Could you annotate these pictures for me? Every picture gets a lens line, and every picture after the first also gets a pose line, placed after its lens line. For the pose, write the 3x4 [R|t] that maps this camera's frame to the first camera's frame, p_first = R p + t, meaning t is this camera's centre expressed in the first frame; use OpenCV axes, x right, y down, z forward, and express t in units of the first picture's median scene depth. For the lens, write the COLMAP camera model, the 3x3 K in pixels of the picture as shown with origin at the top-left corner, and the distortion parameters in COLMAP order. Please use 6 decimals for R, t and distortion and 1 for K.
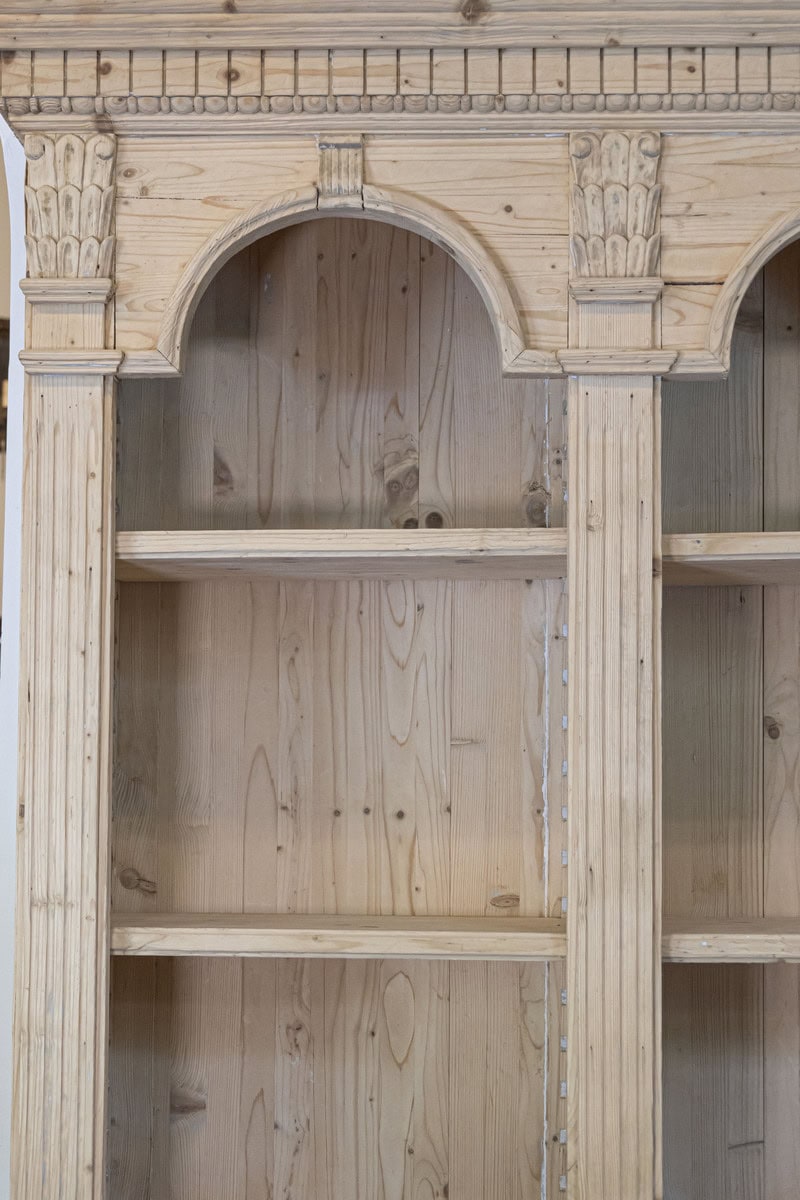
lens RADIAL K [[2613.0, 0, 392.6], [0, 2613.0, 596.8], [0, 0, 1]] dist [0.044747, 0.000000]
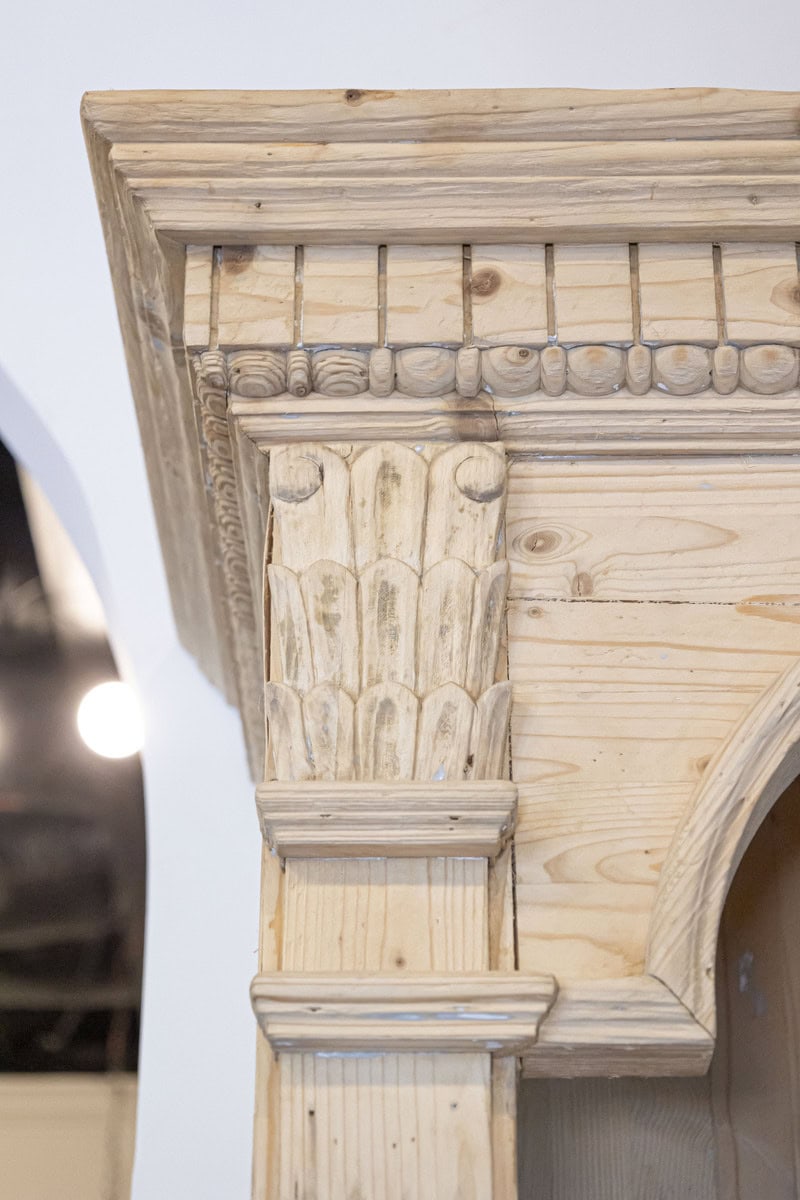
lens RADIAL K [[2687.6, 0, 400.8], [0, 2687.6, 599.9], [0, 0, 1]] dist [0.024737, 0.000000]
pose [[0.999862, 0.004971, 0.015834, -0.128046], [0.001903, 0.913445, -0.406958, 0.004822], [-0.016486, 0.406932, 0.913310, 0.651553]]
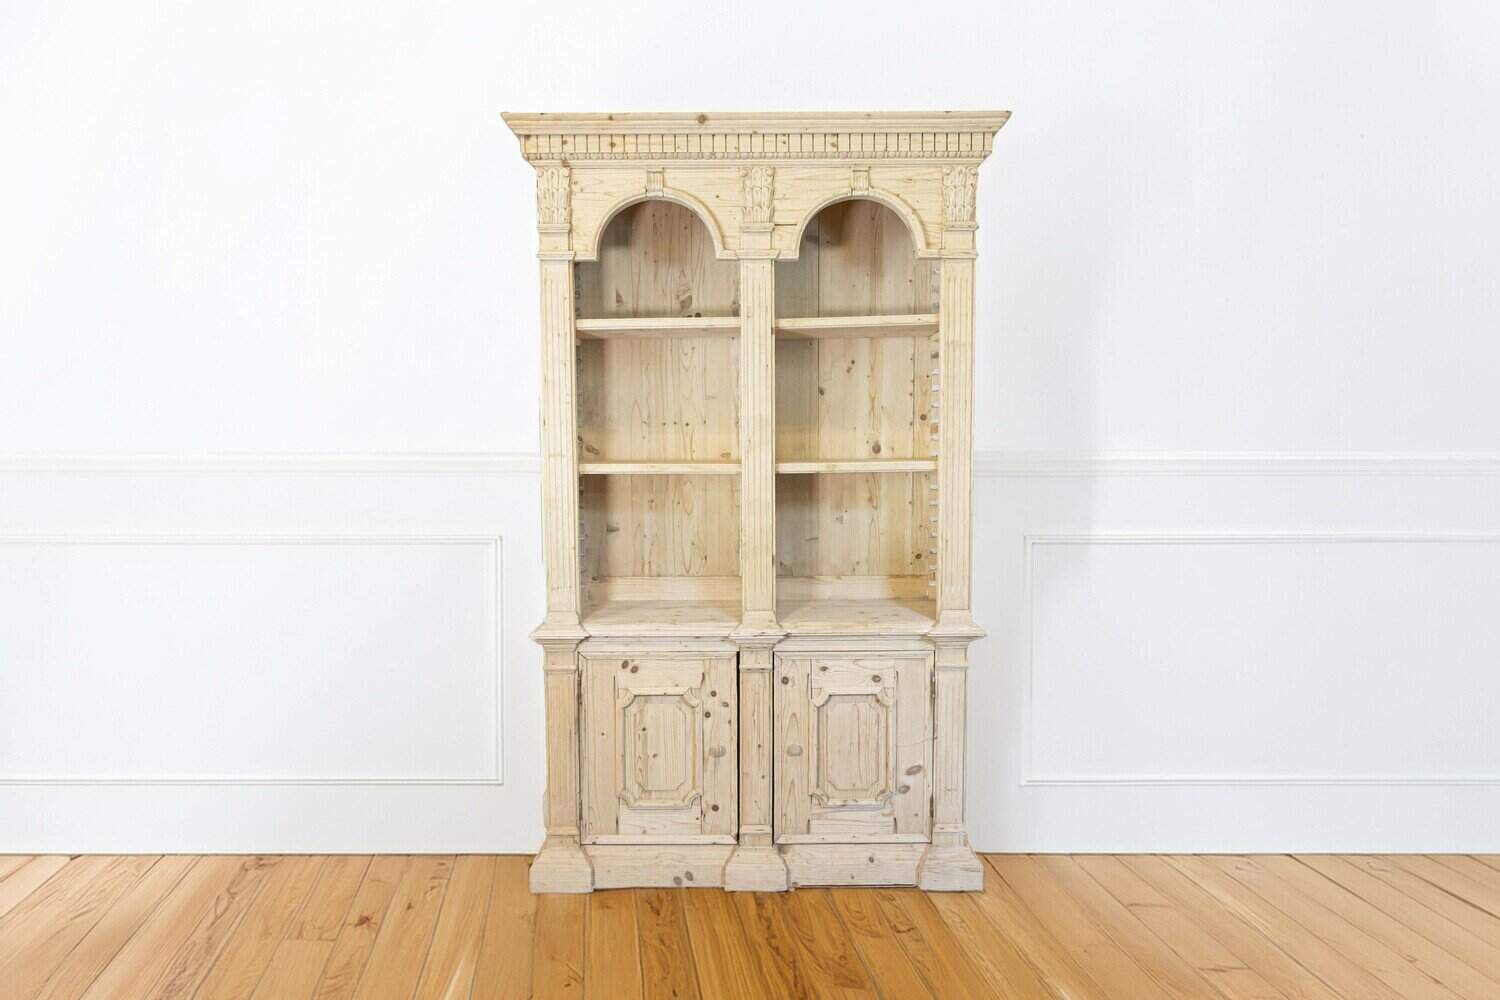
lens RADIAL K [[1030.7, 0, 775.7], [0, 1030.7, 513.0], [0, 0, 1]] dist [0.000648, -0.000602]
pose [[0.999026, -0.014676, 0.041618, 0.054656], [0.008204, 0.988407, 0.151608, 0.013291], [-0.043361, -0.151119, 0.987564, -0.098504]]
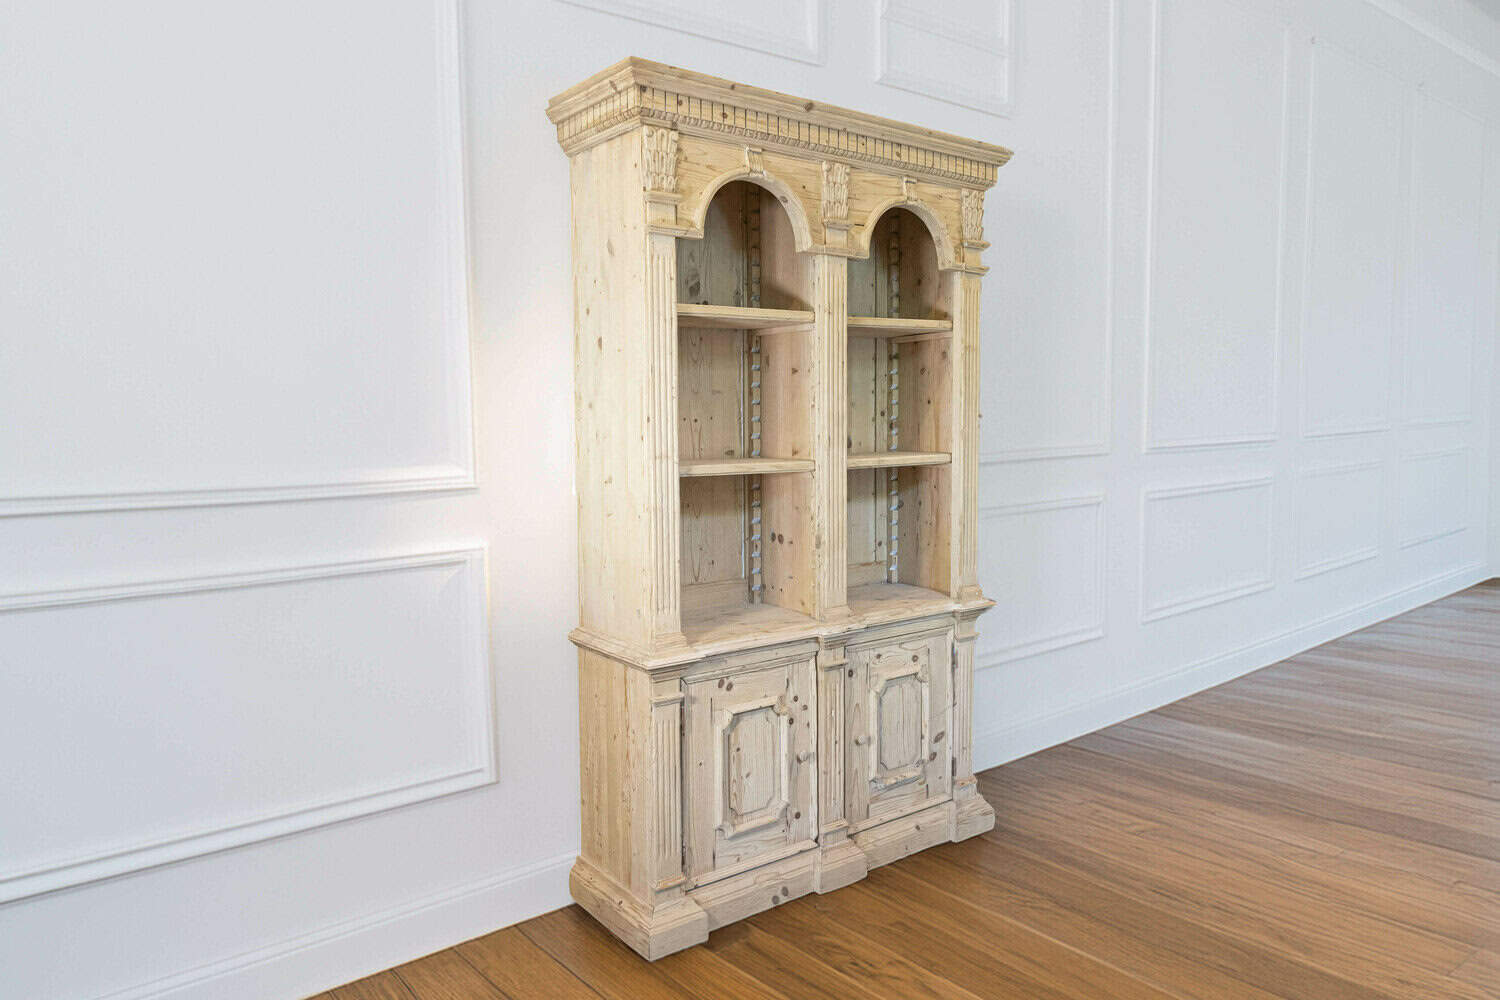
lens RADIAL K [[1030.7, 0, 763.1], [0, 1030.7, 504.1], [0, 0, 1]] dist [0.000648, -0.000602]
pose [[0.755470, -0.066009, 0.651849, -0.678250], [-0.037132, 0.988999, 0.143184, 0.019082], [-0.654130, -0.132375, 0.744709, 0.214951]]
